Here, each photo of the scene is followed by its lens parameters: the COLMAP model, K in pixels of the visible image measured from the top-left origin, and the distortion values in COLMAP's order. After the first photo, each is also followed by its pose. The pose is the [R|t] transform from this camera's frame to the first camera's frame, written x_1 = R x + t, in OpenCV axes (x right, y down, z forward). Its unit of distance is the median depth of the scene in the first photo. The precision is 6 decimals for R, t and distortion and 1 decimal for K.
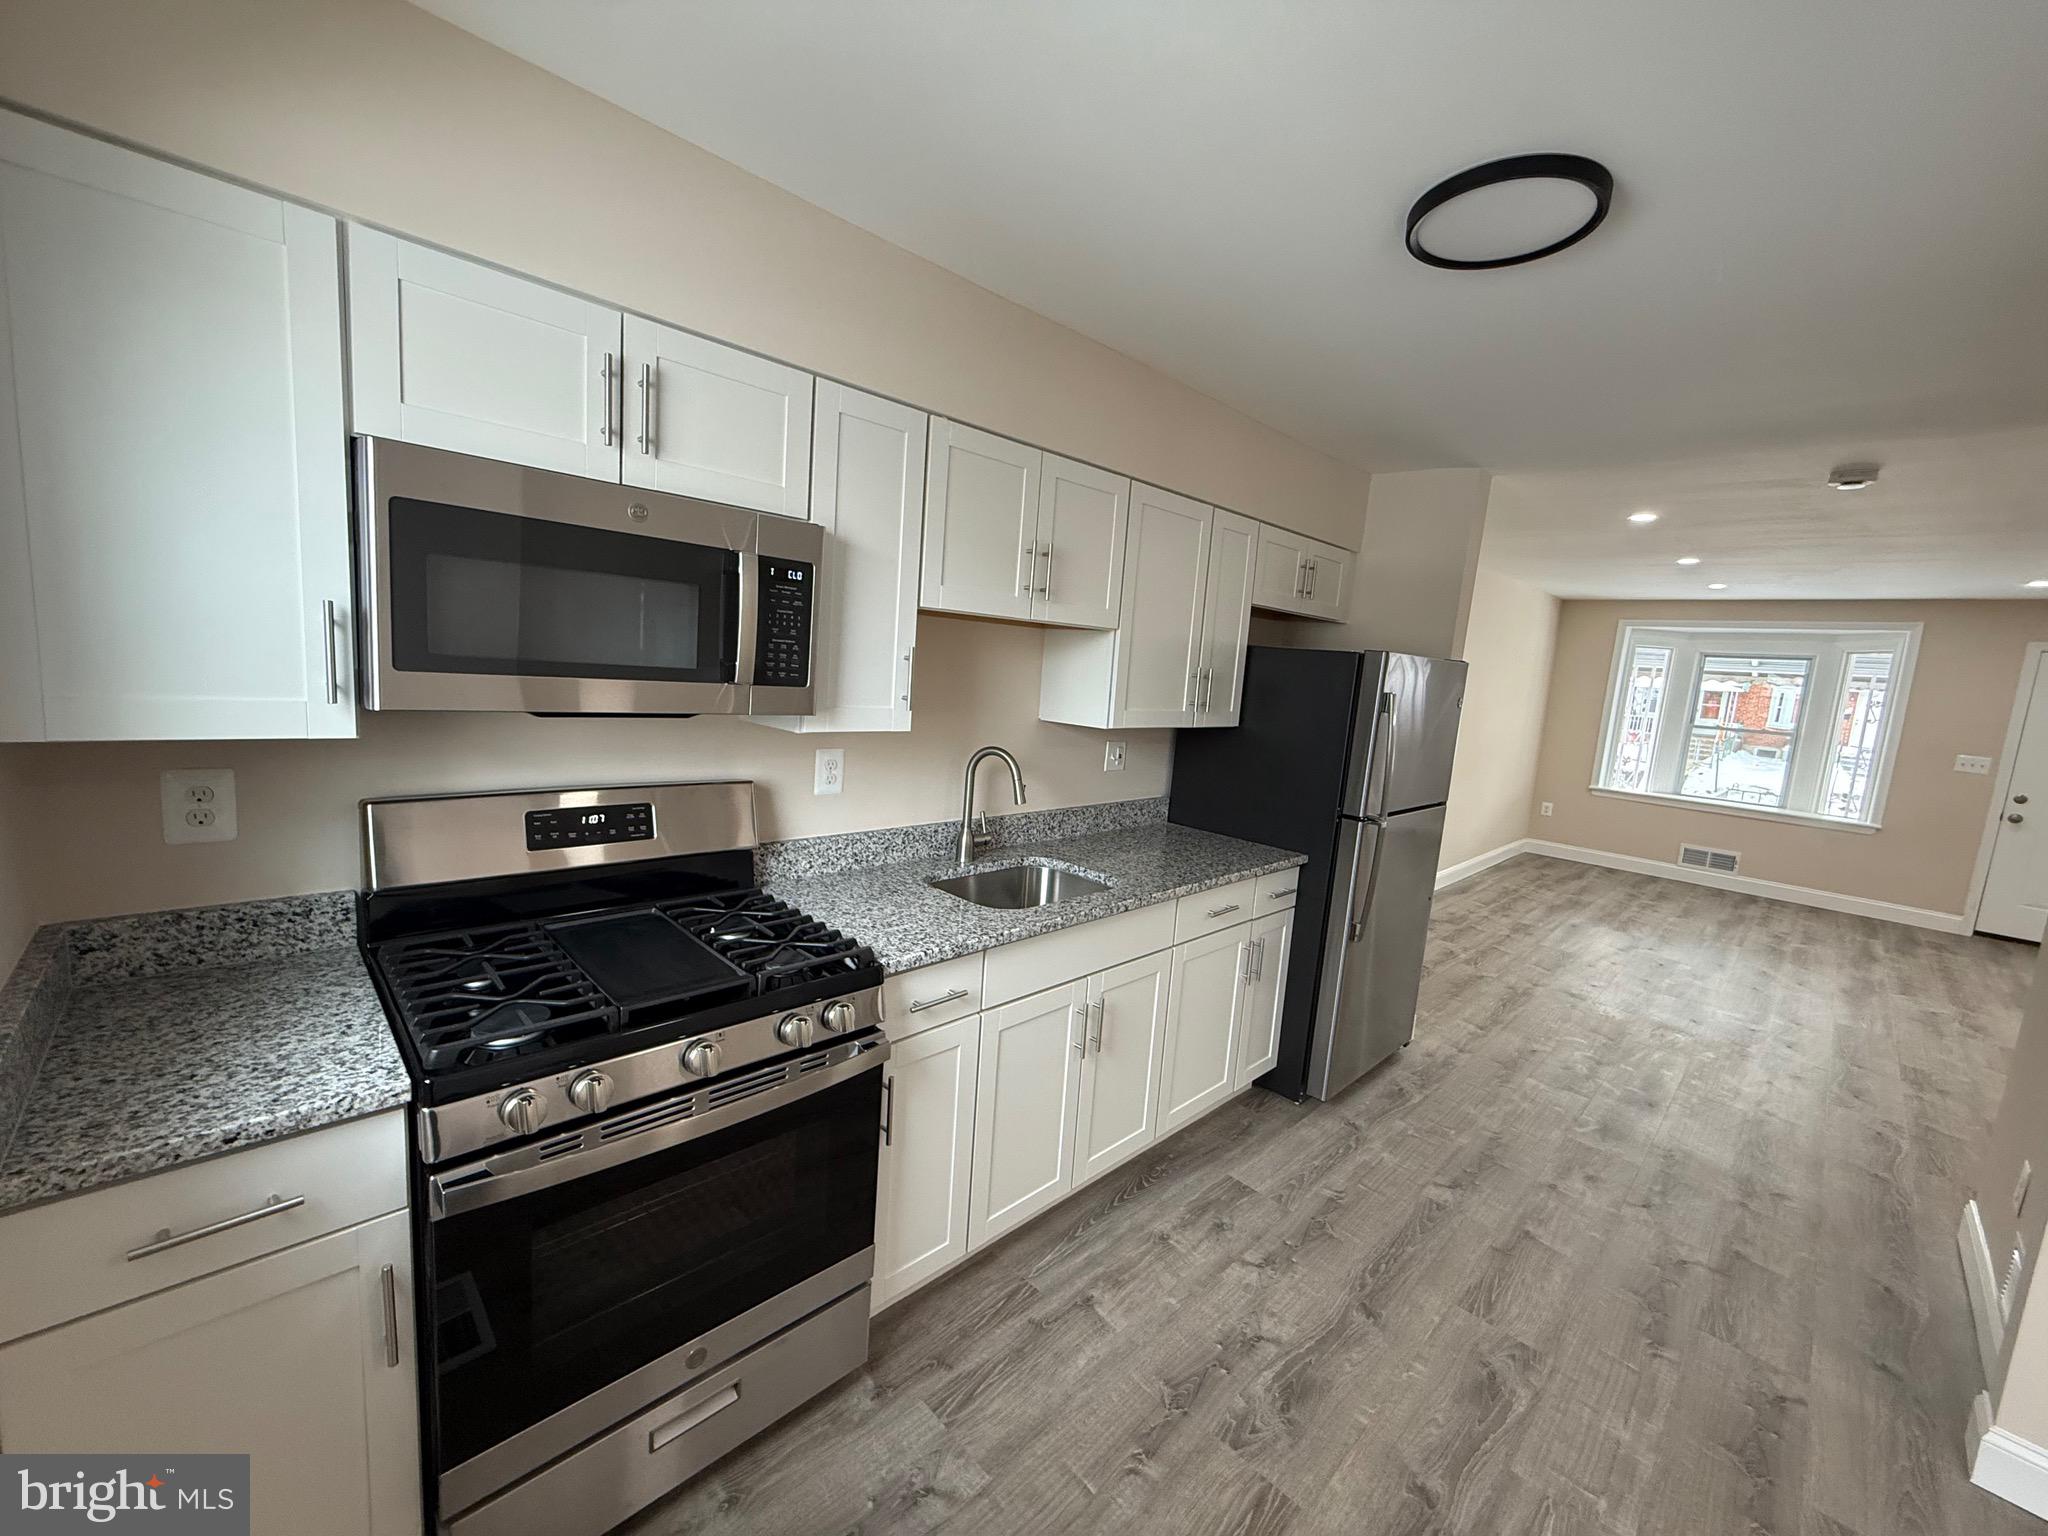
lens RADIAL K [[814.5, 0, 1021.2], [0, 814.5, 770.6], [0, 0, 1]] dist [0.000261, -0.000010]
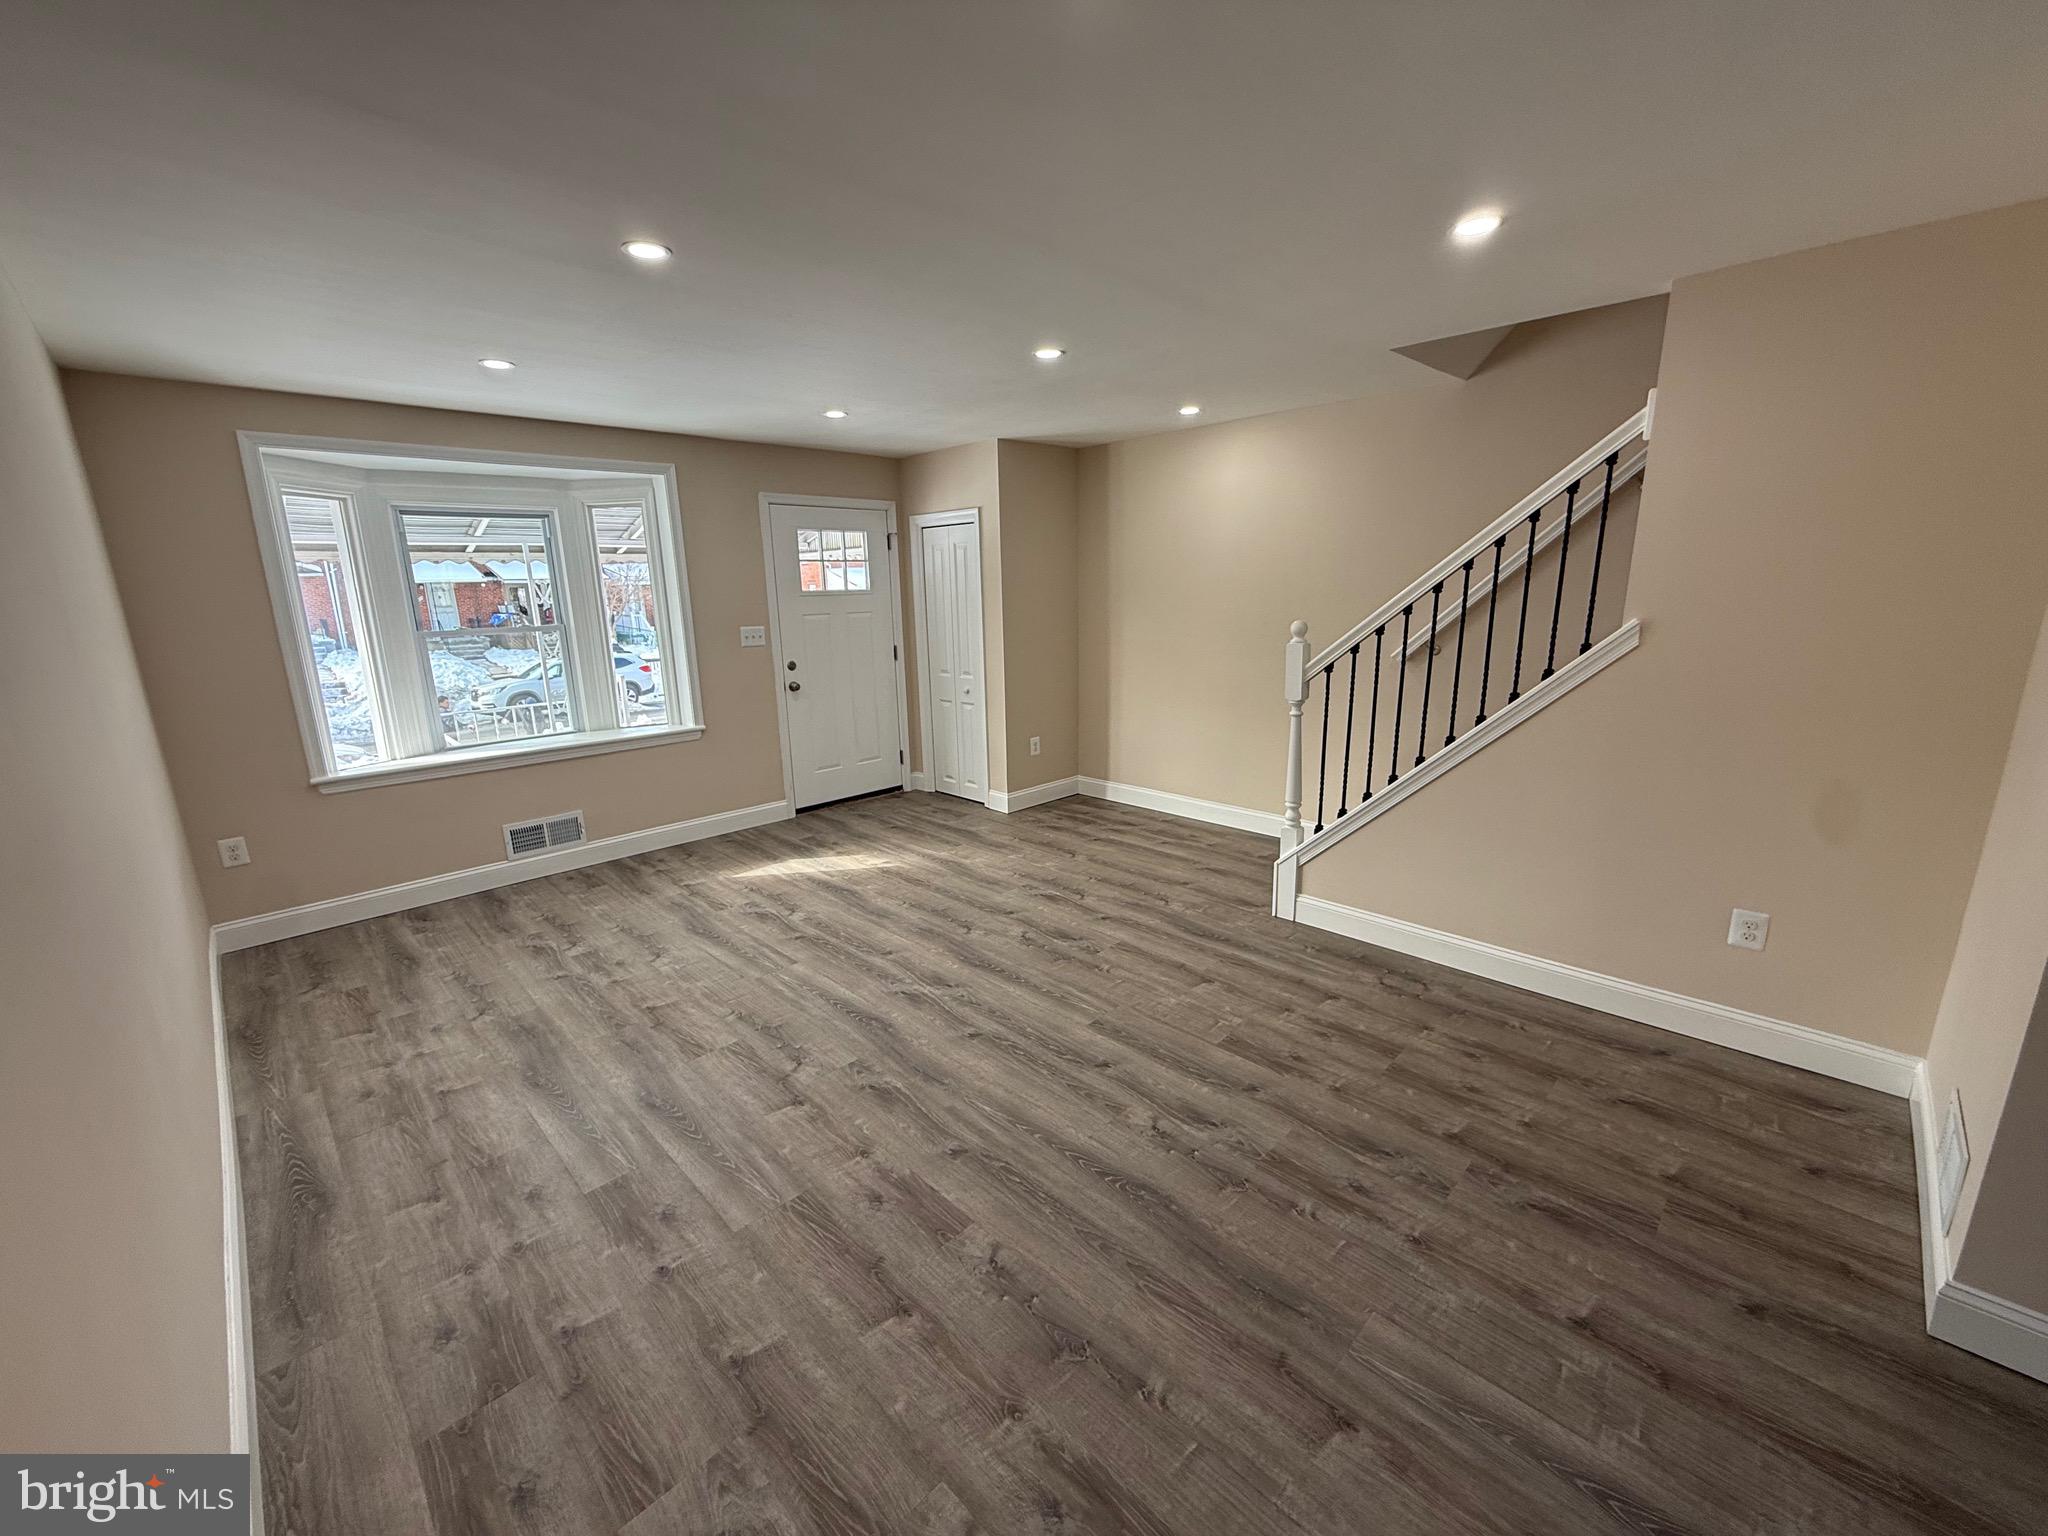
lens RADIAL K [[814.5, 0, 1021.2], [0, 814.5, 770.6], [0, 0, 1]] dist [0.000261, -0.000010]
pose [[-0.007540, -0.291754, 0.956464, 0.284114], [0.161177, 0.943630, 0.289110, -0.080275], [-0.986897, 0.156340, 0.039909, 0.718239]]
